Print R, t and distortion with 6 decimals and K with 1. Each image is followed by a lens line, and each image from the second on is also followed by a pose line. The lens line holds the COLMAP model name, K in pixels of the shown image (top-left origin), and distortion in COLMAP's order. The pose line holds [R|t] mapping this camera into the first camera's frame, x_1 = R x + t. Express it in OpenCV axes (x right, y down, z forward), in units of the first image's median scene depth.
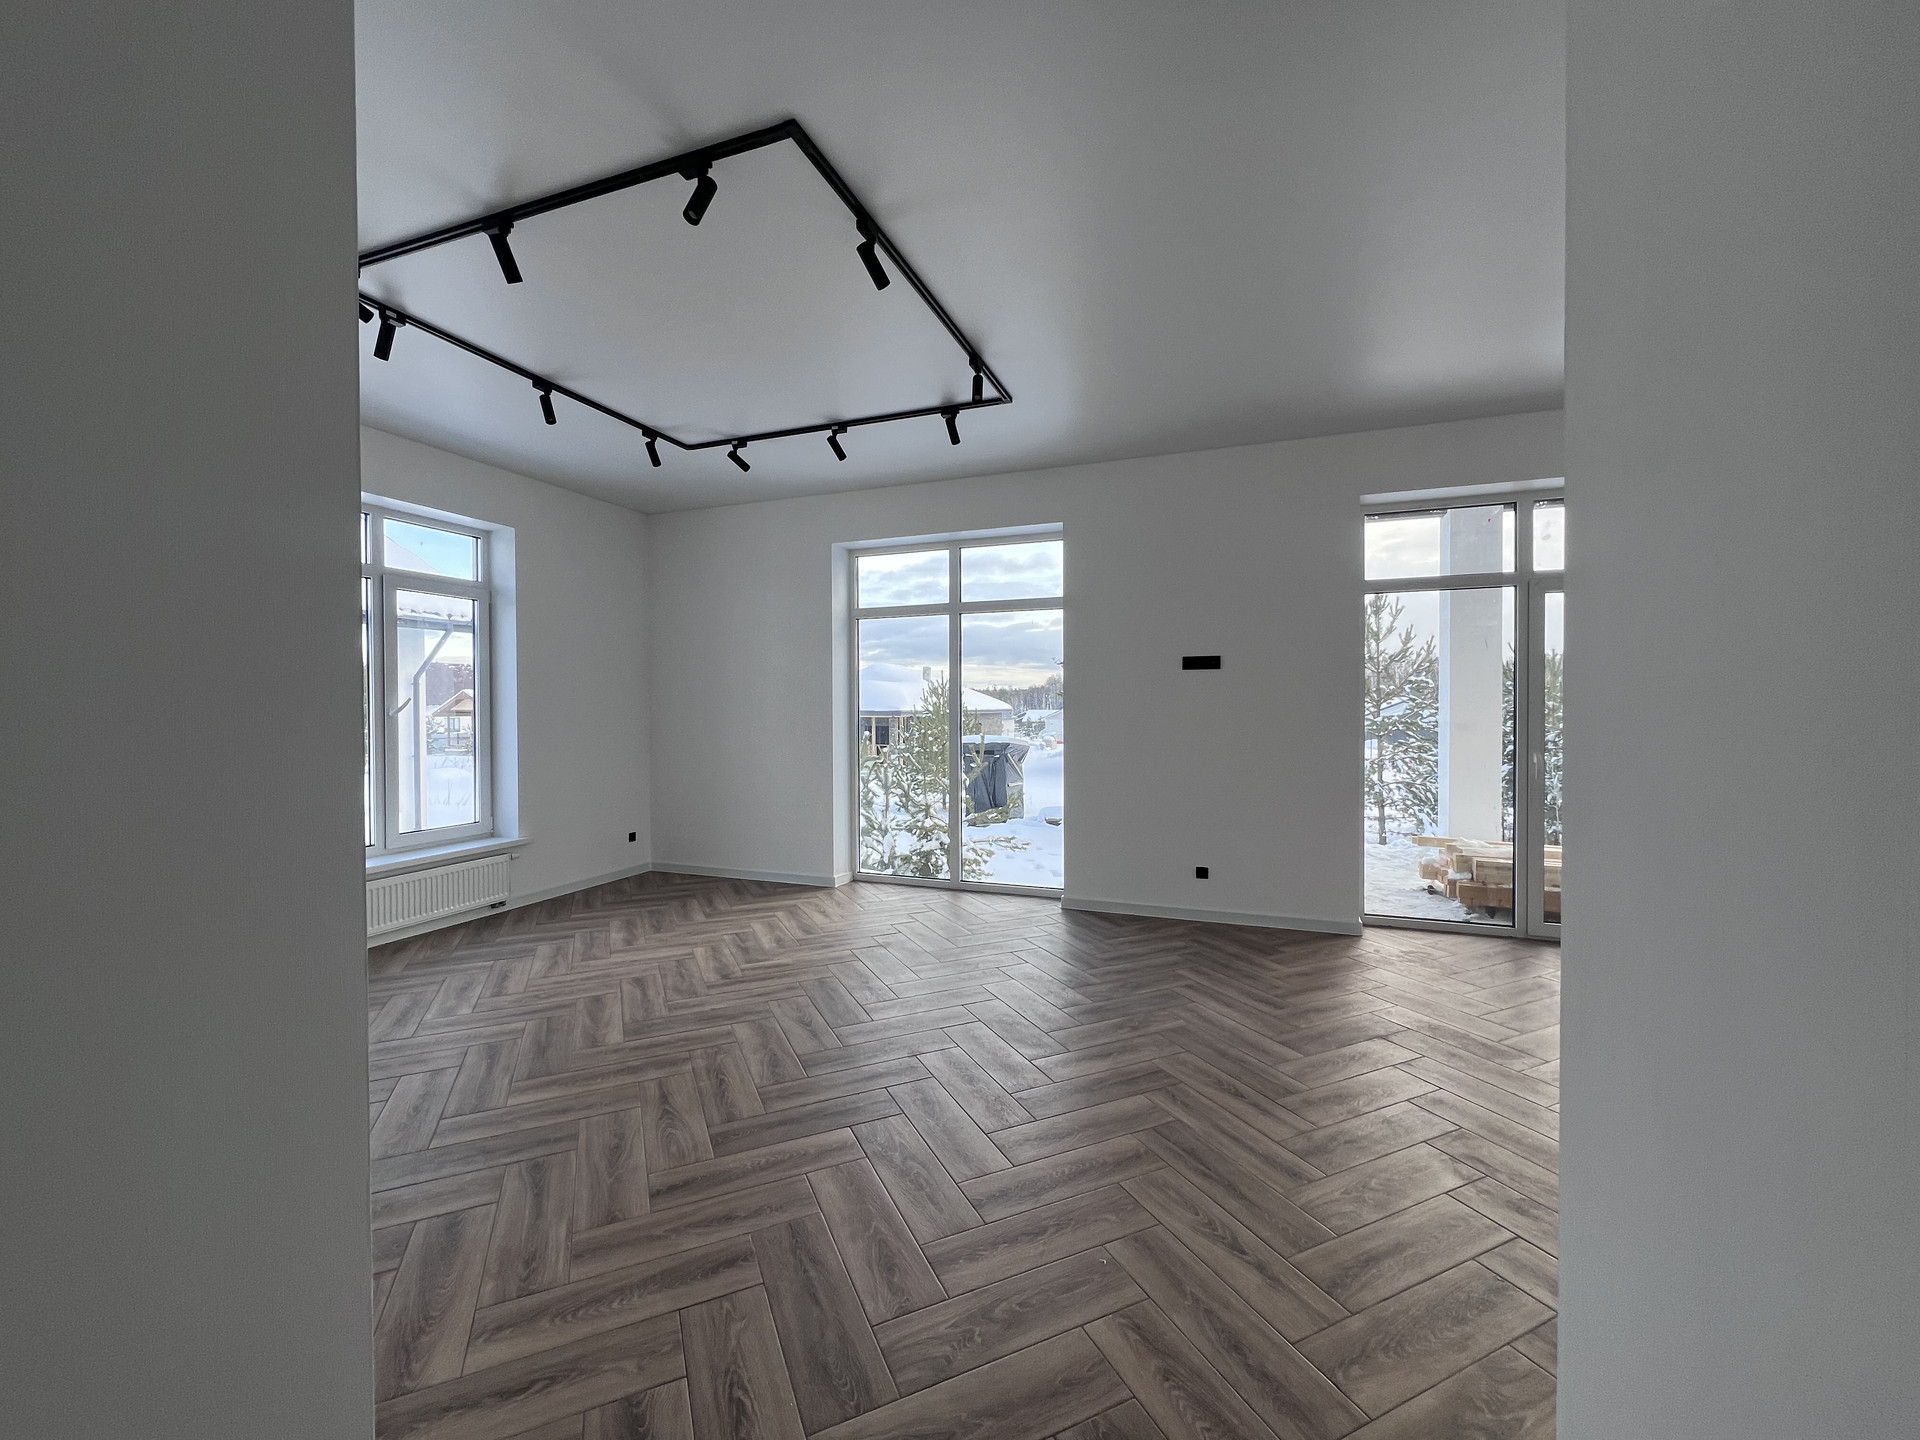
lens RADIAL K [[760.1, 0, 956.6], [0, 760.1, 714.2], [0, 0, 1]] dist [0.002328, -0.000021]
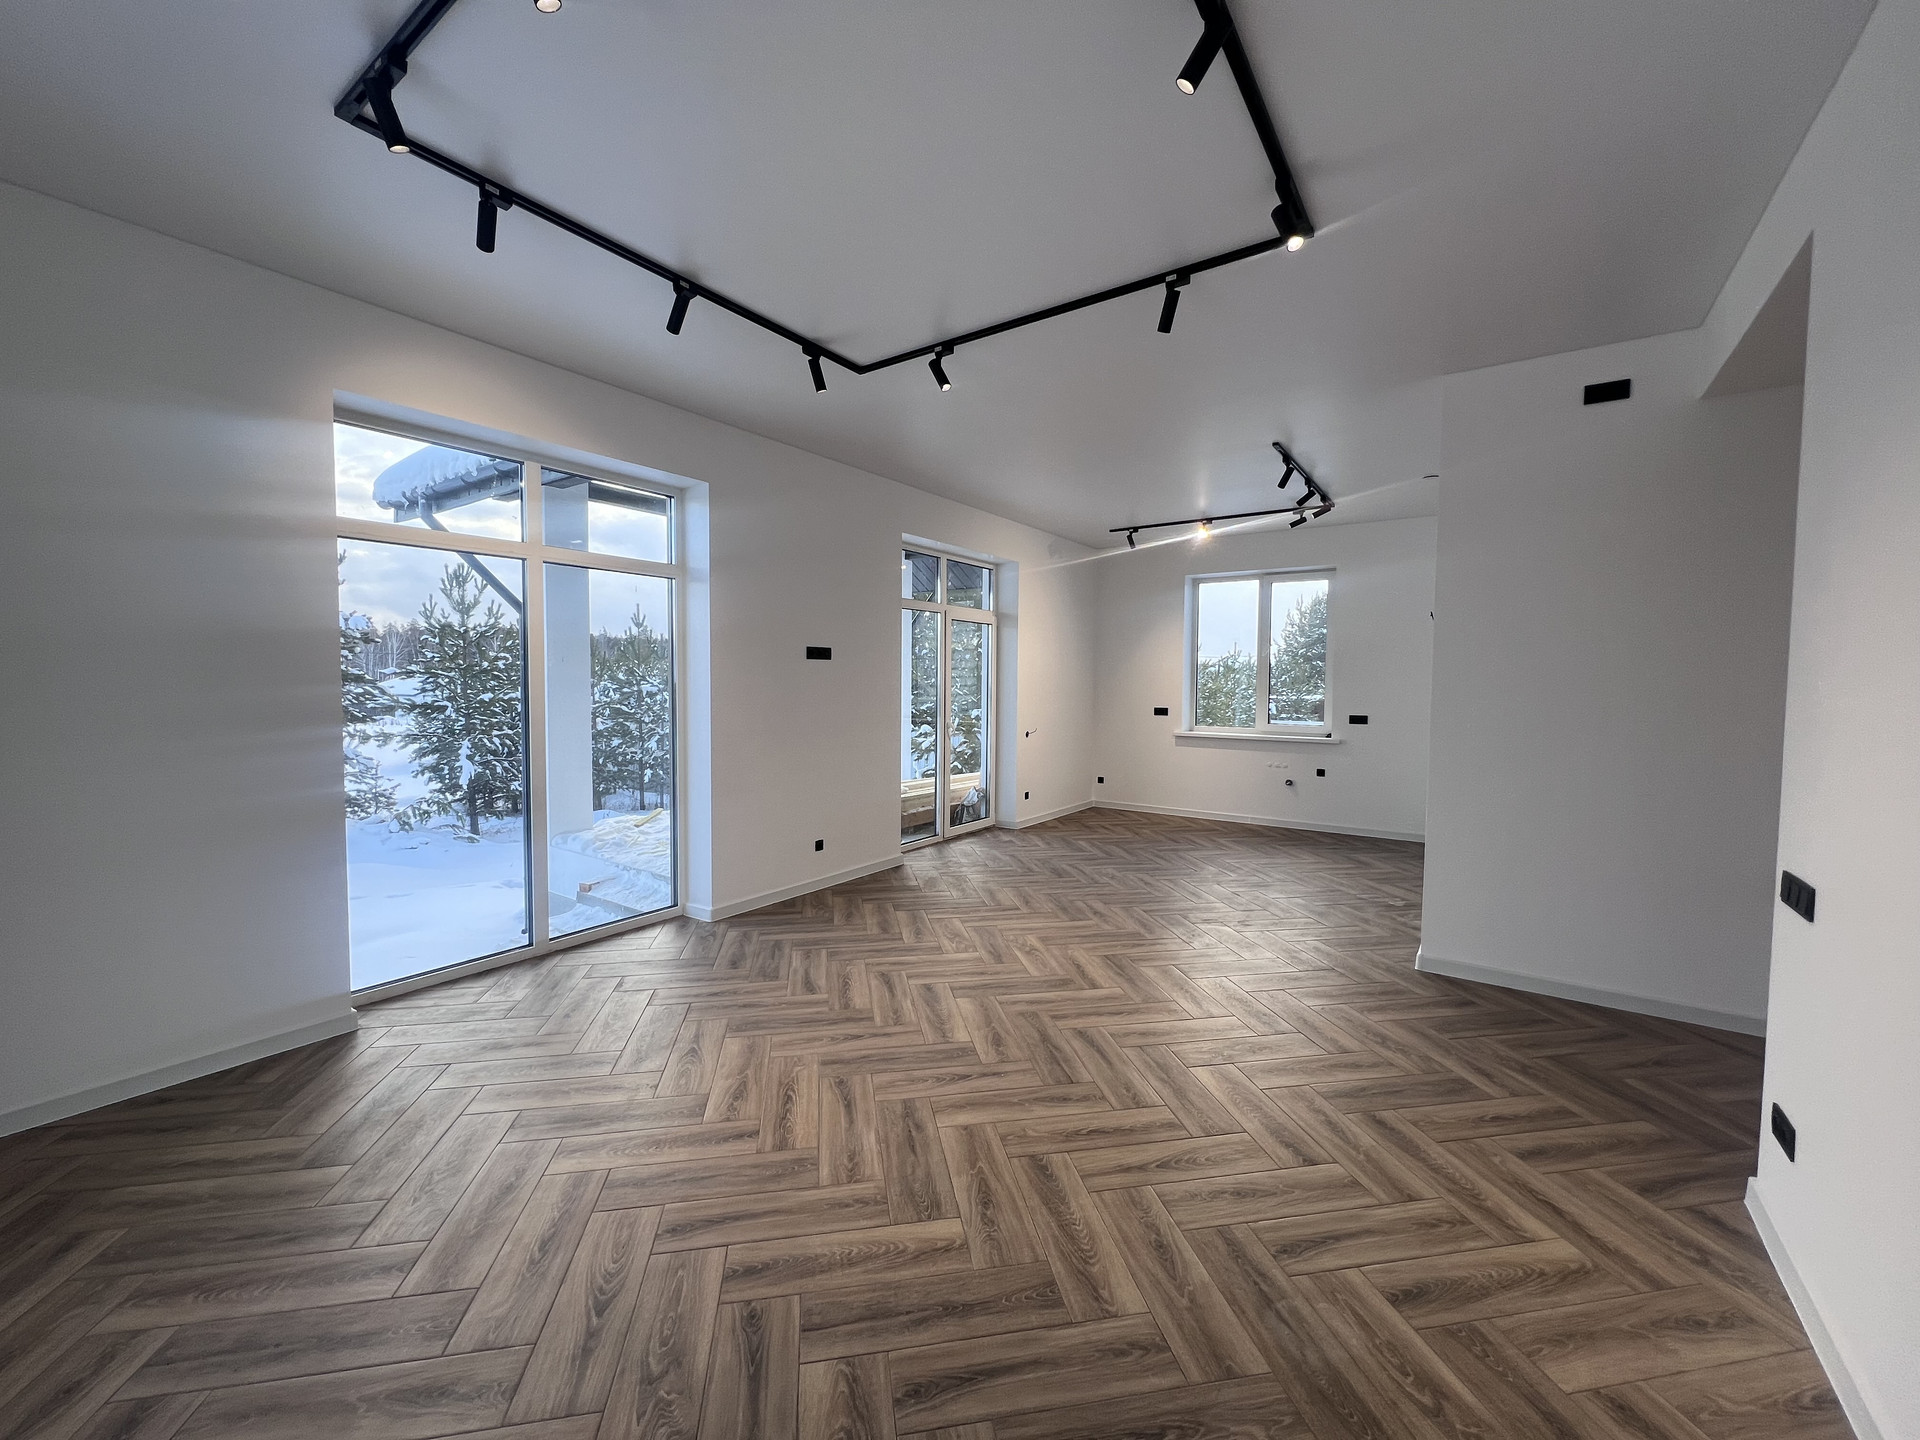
lens RADIAL K [[760.1, 0, 954.4], [0, 760.1, 713.8], [0, 0, 1]] dist [0.002328, -0.000021]
pose [[0.255308, -0.037135, 0.966146, -1.155387], [0.000570, 0.999268, 0.038257, -0.038707], [-0.966860, -0.009216, 0.255142, 0.908120]]
